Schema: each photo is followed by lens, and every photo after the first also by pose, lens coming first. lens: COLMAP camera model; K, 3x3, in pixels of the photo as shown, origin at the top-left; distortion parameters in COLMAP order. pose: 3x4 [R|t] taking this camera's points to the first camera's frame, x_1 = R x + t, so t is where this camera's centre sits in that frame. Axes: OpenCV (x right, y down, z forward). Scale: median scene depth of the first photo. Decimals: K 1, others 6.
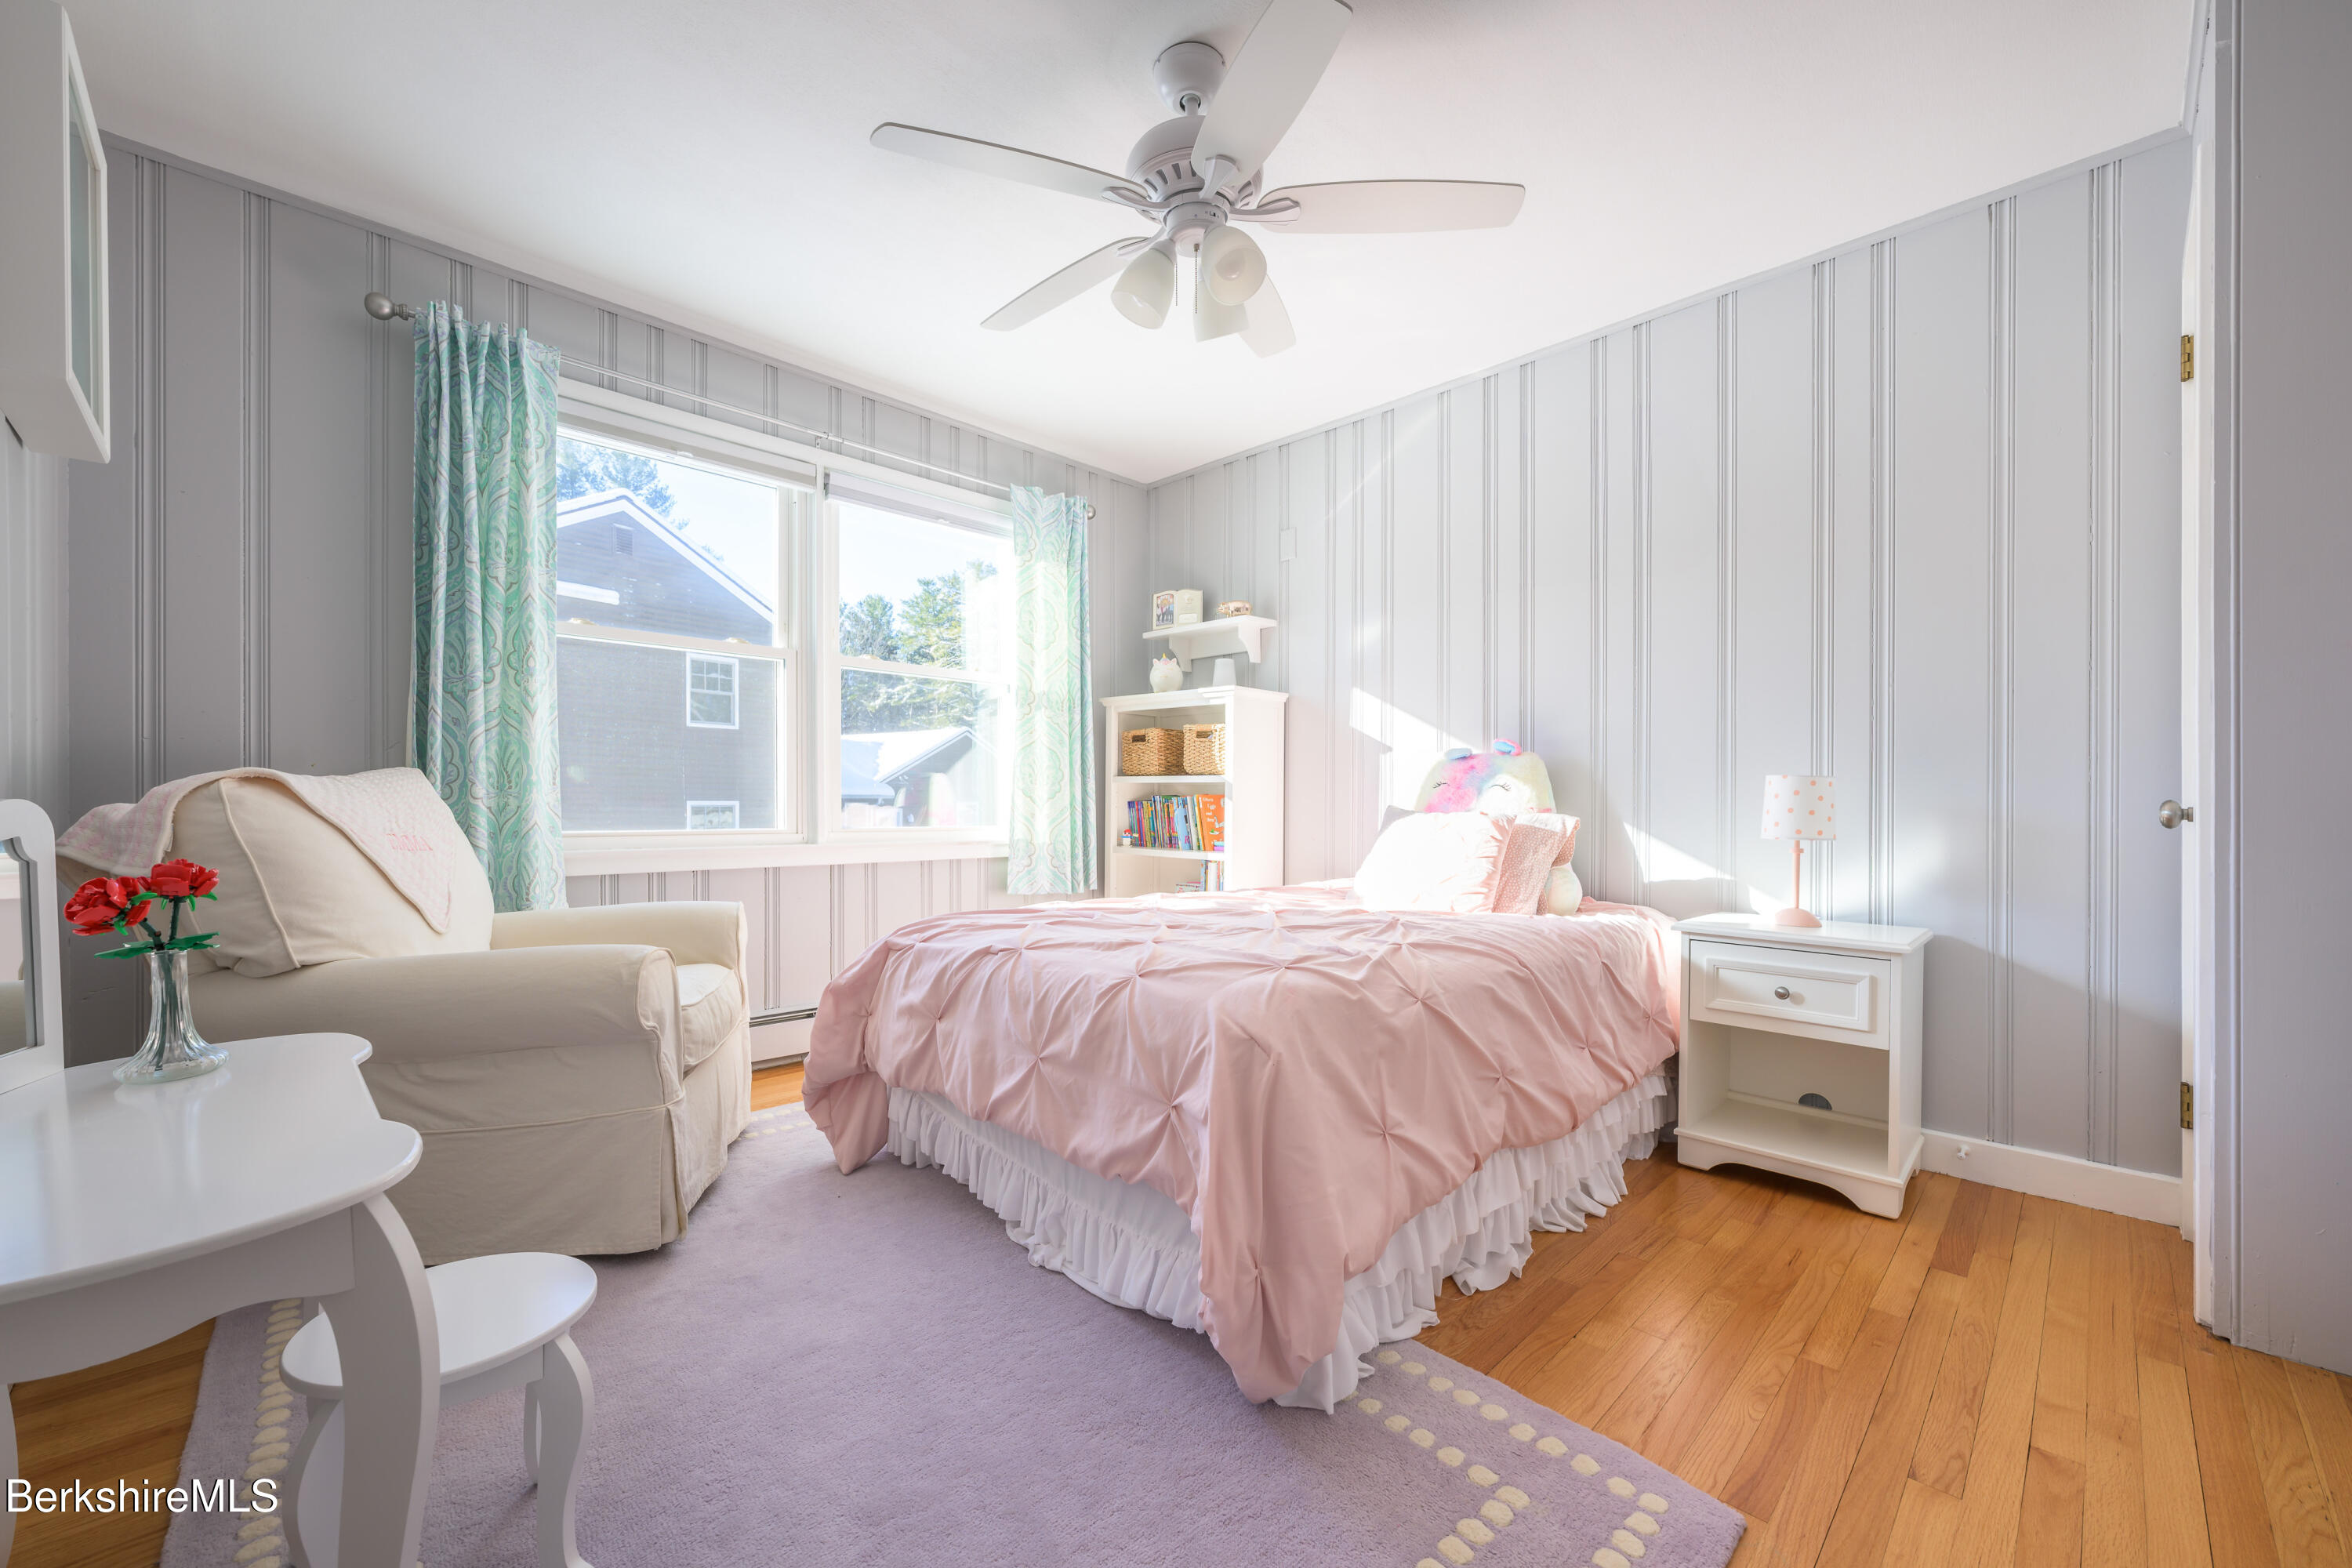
lens RADIAL K [[949.5, 0, 1176.0], [0, 949.5, 784.0], [0, 0, 1]] dist [0.000656, -0.000015]
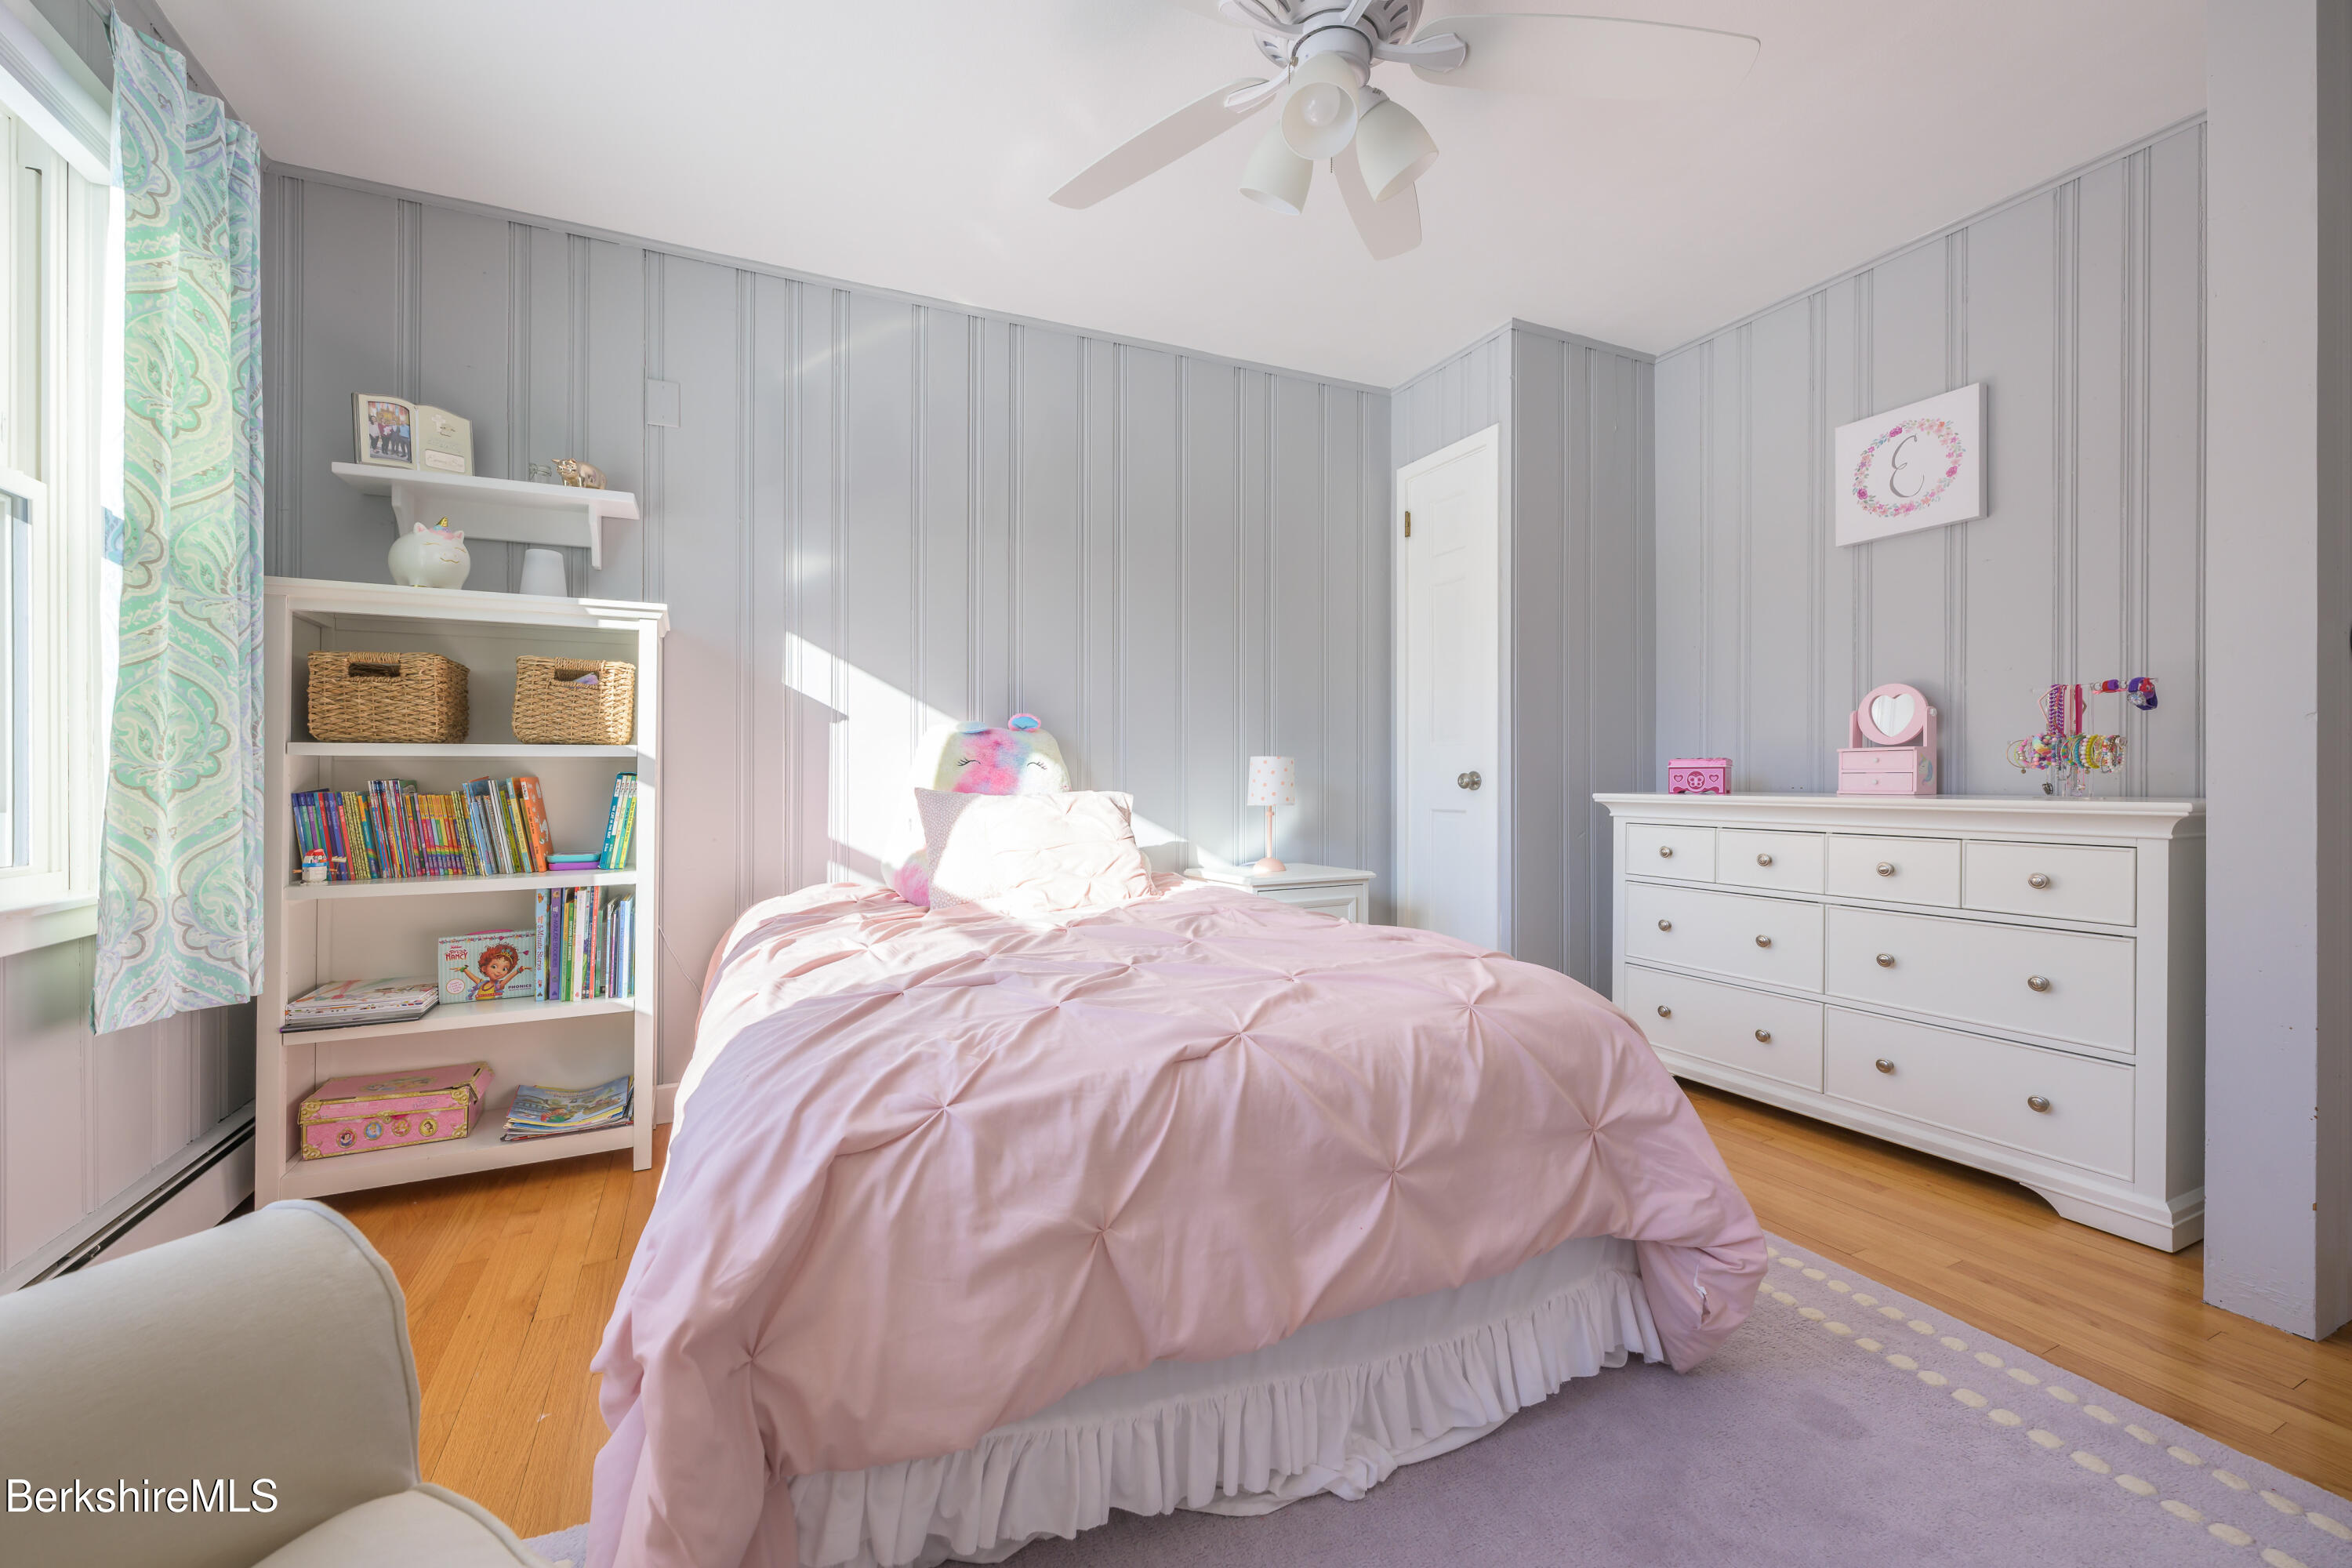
lens RADIAL K [[918.4, 0, 1176.0], [0, 918.4, 784.0], [0, 0, 1]] dist [-0.015148, -0.000126]
pose [[0.336437, -0.013950, 0.941603, -0.367401], [-0.002781, 0.999871, 0.015807, 0.005436], [-0.941702, -0.007936, 0.336355, 0.438054]]
